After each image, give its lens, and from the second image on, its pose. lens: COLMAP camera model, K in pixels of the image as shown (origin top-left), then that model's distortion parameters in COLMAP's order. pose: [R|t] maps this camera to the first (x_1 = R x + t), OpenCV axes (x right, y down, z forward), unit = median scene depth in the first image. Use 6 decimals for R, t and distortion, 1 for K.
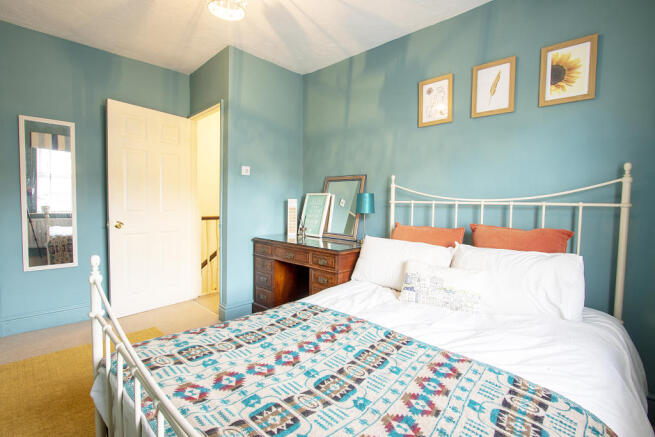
lens RADIAL K [[300.9, 0, 326.6], [0, 300.9, 216.1], [0, 0, 1]] dist [-0.020497, 0.001343]
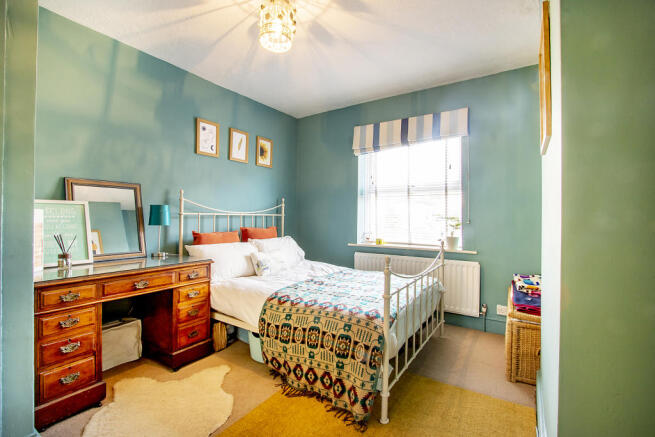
lens RADIAL K [[300.9, 0, 326.3], [0, 300.9, 217.6], [0, 0, 1]] dist [-0.020497, 0.001343]
pose [[-0.187543, -0.025253, 0.981932, -1.043163], [0.030973, 0.999020, 0.031608, -0.054565], [-0.981768, 0.036341, -0.186577, 0.733516]]
